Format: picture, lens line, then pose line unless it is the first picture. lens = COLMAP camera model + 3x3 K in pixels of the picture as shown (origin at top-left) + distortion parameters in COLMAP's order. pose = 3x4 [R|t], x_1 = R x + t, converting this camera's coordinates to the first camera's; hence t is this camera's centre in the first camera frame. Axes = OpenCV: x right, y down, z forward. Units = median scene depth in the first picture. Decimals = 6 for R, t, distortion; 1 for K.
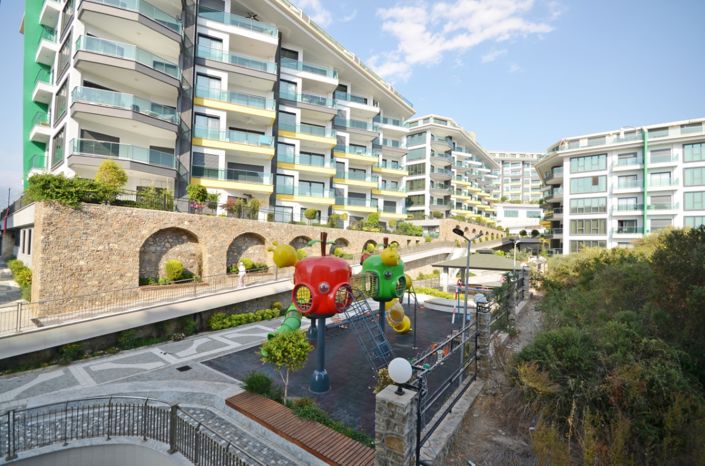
lens RADIAL K [[307.1, 0, 343.8], [0, 307.1, 239.4], [0, 0, 1]] dist [0.017693, -0.015184]
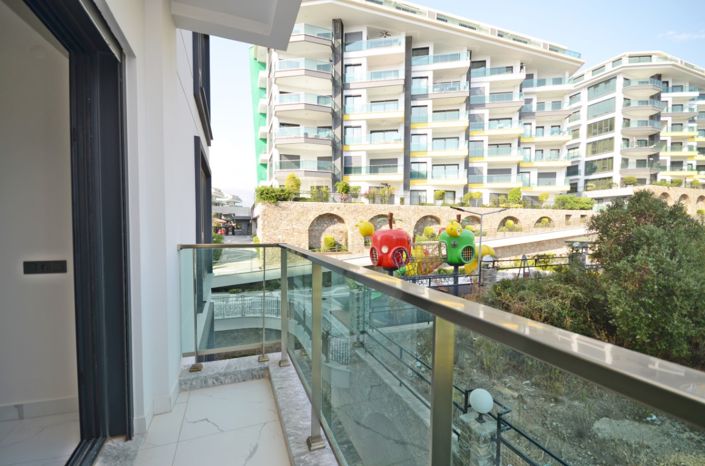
lens RADIAL K [[307.1, 0, 343.8], [0, 307.1, 239.4], [0, 0, 1]] dist [0.017693, -0.015184]
pose [[0.842616, 0.001530, -0.538512, 0.187981], [0.031946, 0.998093, 0.052821, 0.006638], [0.537566, -0.061711, 0.840960, -0.125736]]
